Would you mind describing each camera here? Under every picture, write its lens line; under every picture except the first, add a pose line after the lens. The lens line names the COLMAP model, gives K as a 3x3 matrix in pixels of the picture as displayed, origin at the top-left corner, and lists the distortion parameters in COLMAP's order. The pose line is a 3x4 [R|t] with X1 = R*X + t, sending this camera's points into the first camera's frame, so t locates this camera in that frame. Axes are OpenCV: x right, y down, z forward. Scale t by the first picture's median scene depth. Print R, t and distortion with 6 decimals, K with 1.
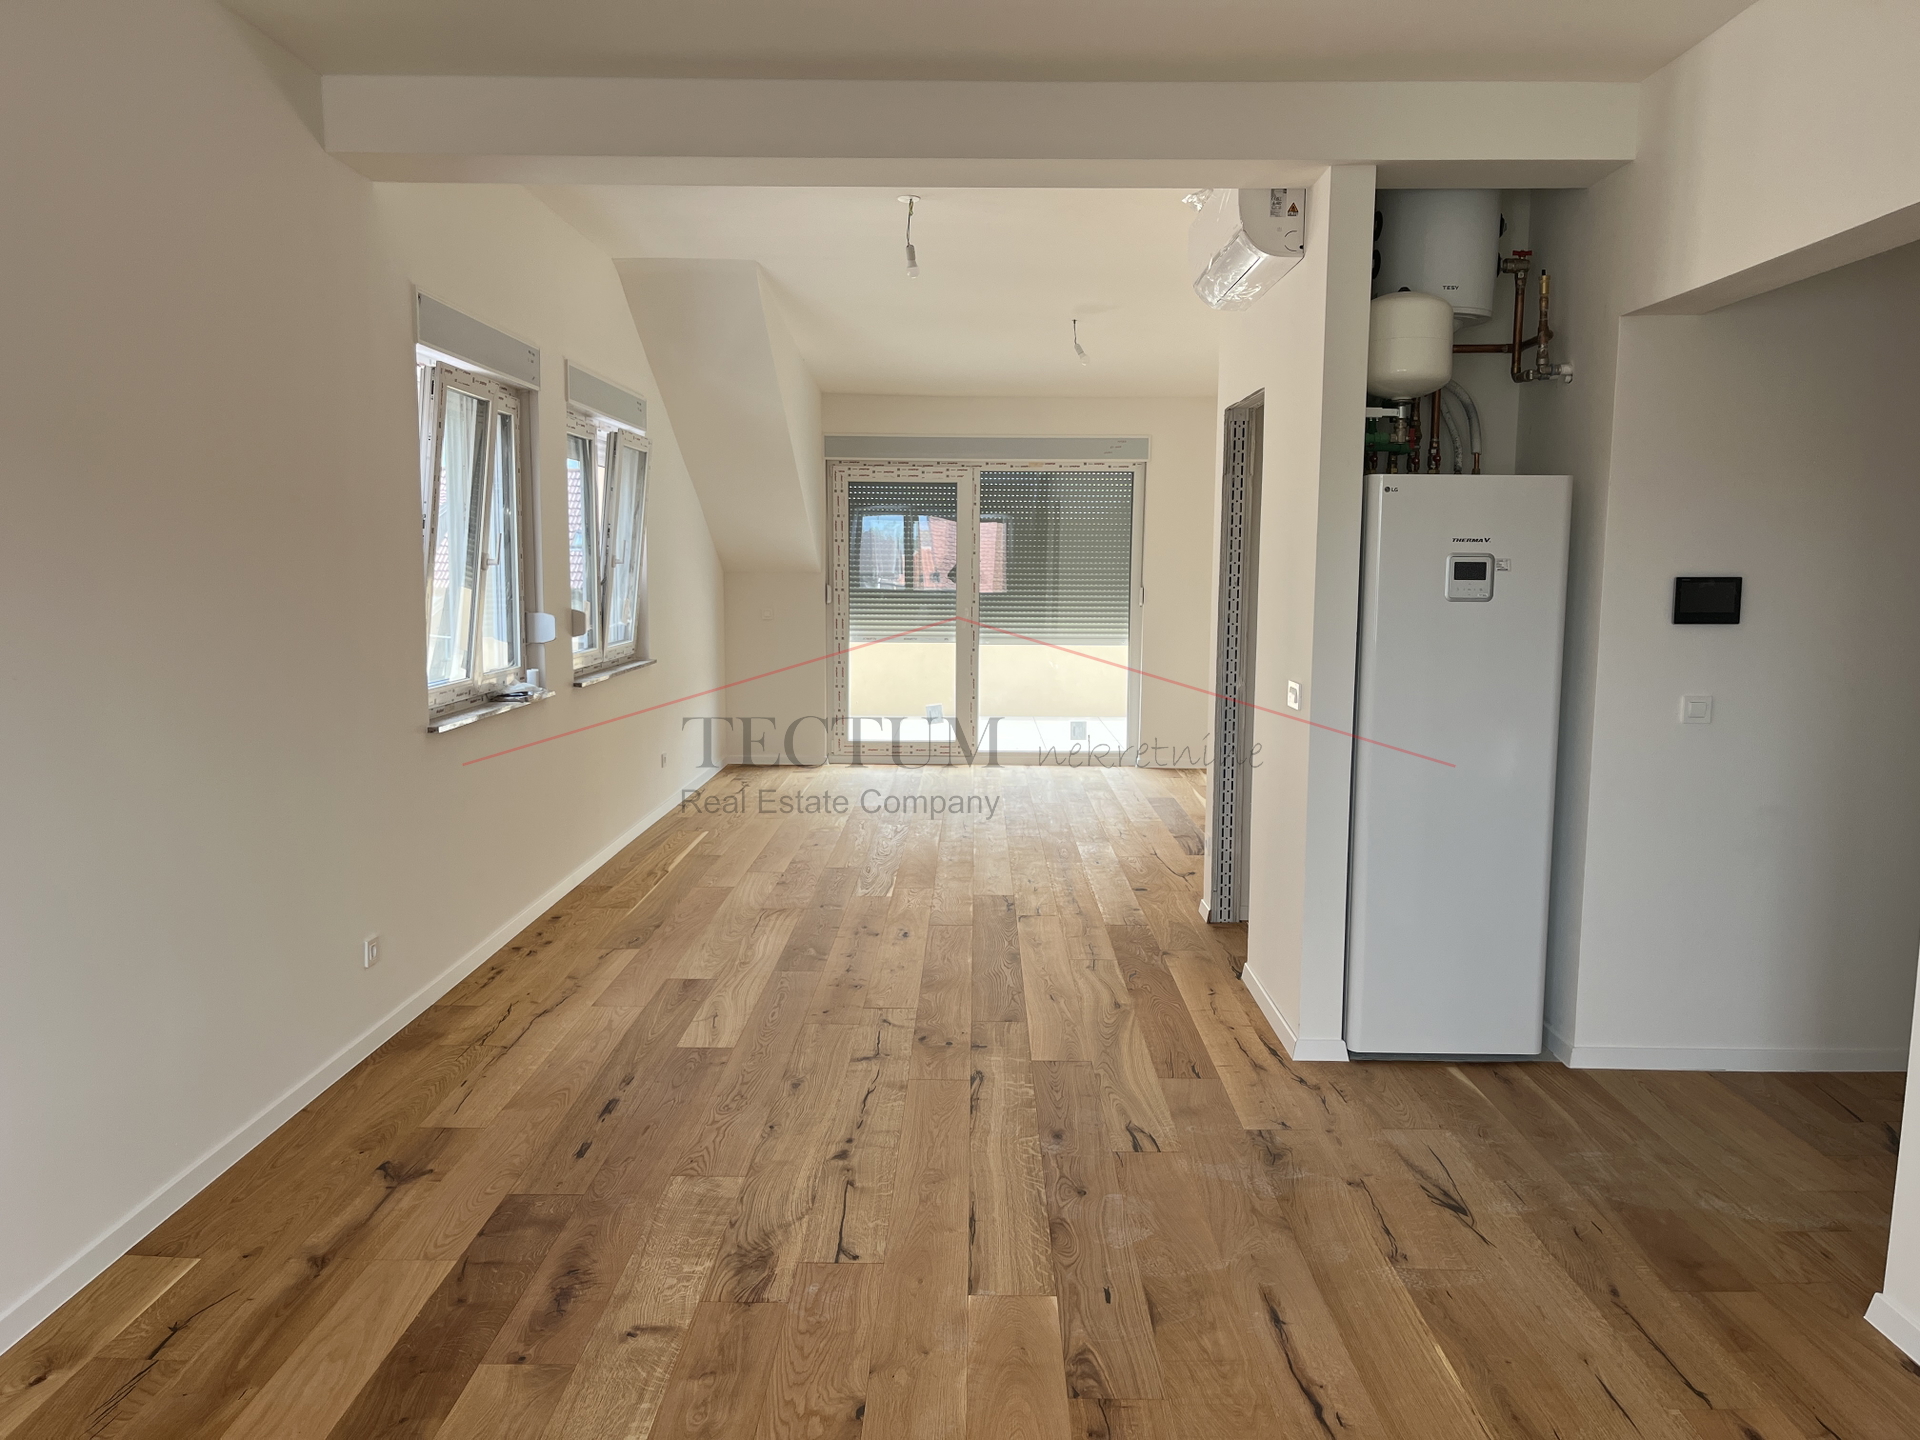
lens RADIAL K [[1448.4, 0, 966.5], [0, 1448.4, 733.2], [0, 0, 1]] dist [0.031046, -0.037204]
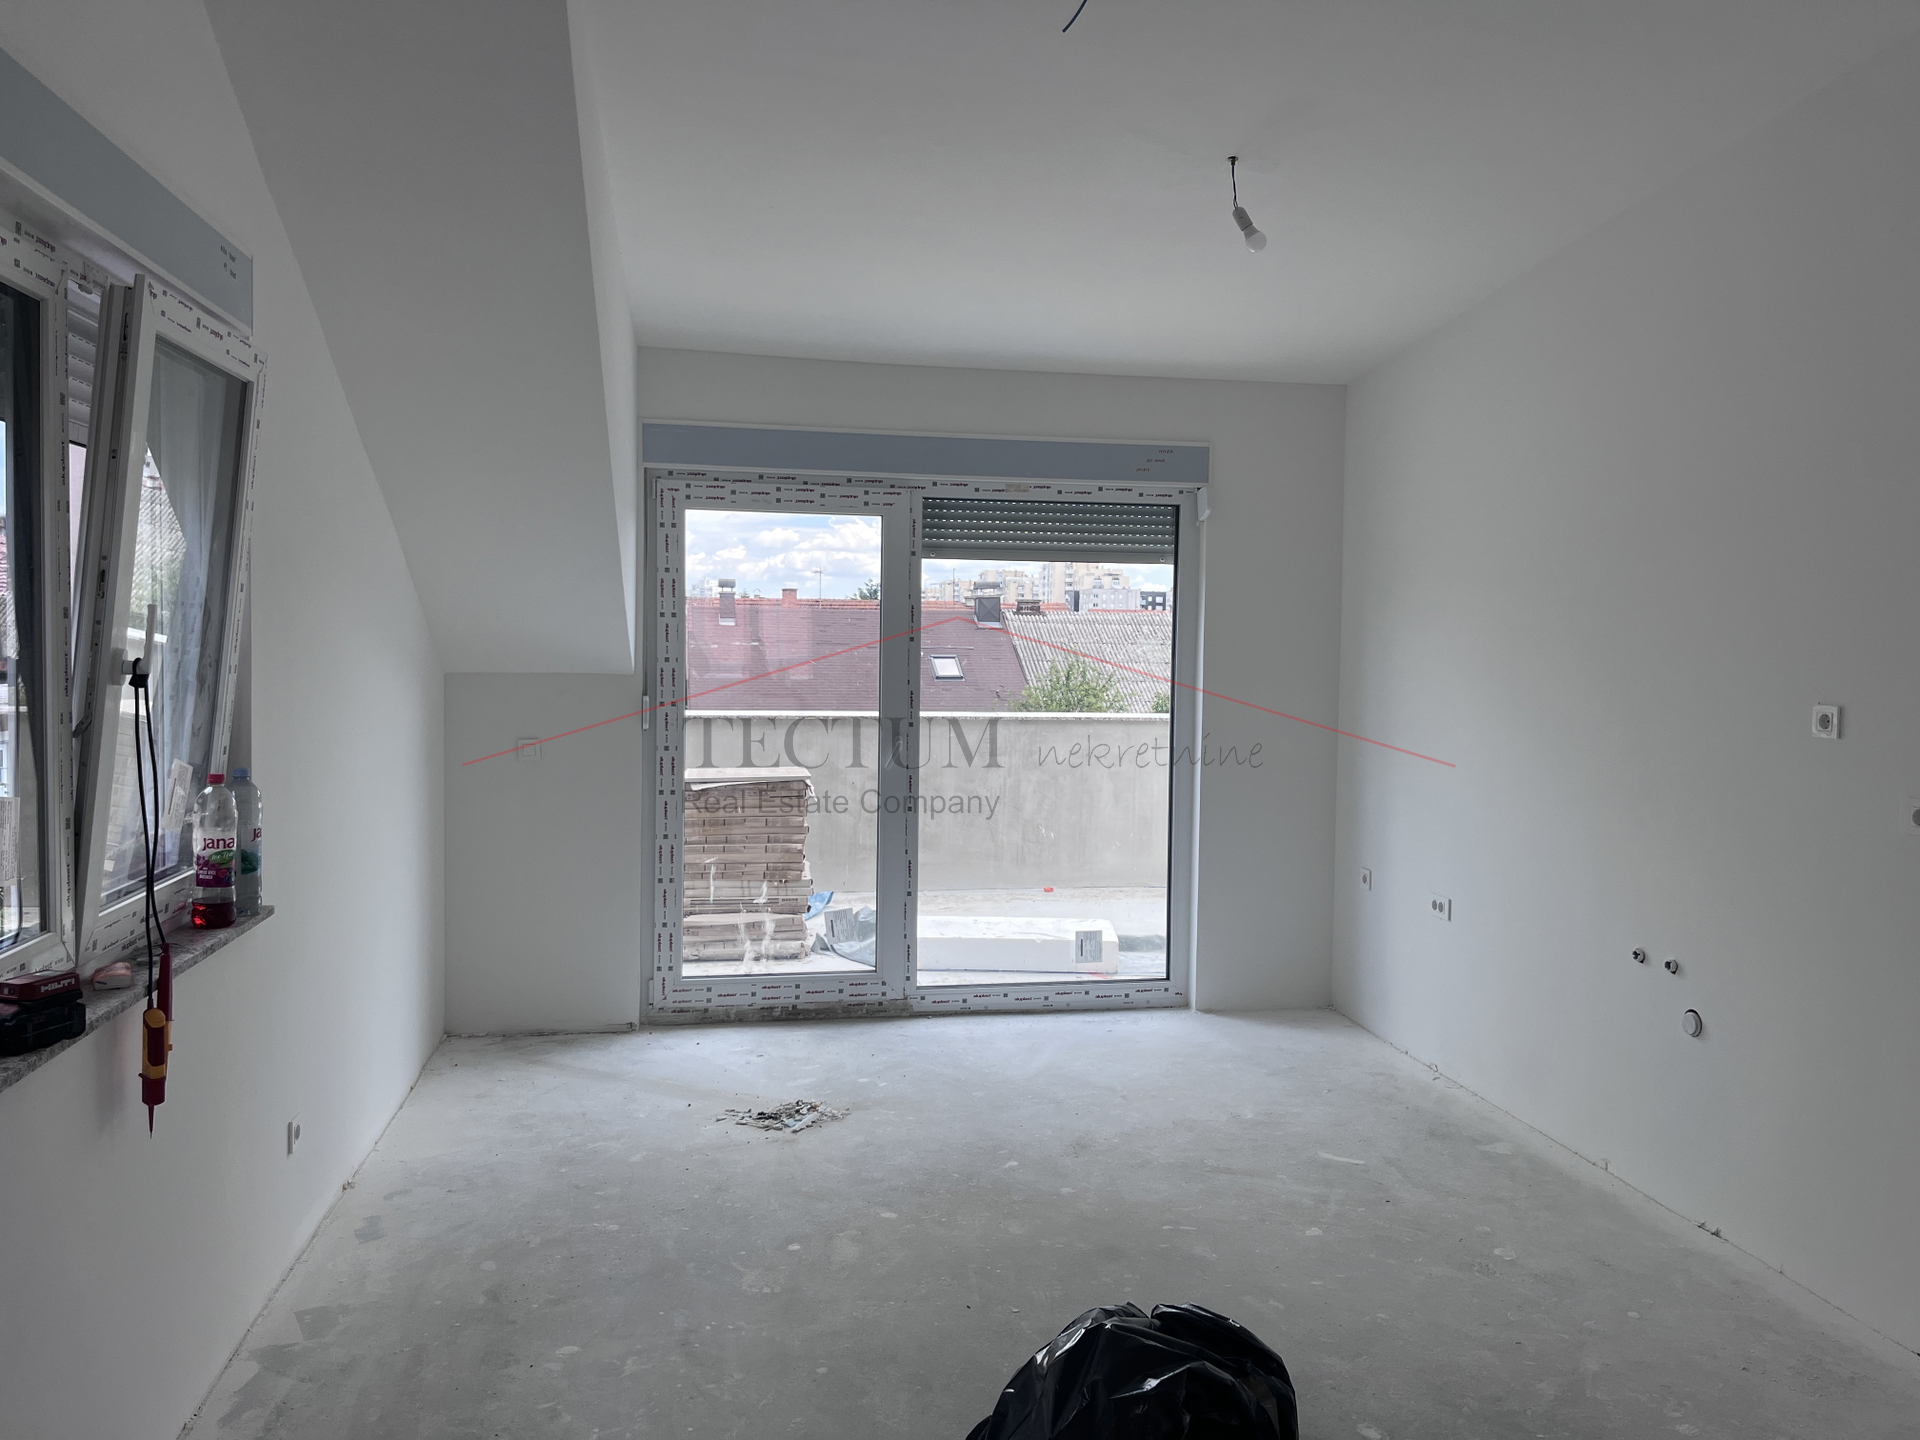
lens RADIAL K [[1448.4, 0, 960.4], [0, 1448.4, 717.7], [0, 0, 1]] dist [0.031046, -0.037204]
pose [[0.983673, -0.000552, 0.179963, -0.130733], [0.012255, 0.997880, -0.063923, -0.097183], [-0.179546, 0.065084, 0.981594, 0.747051]]
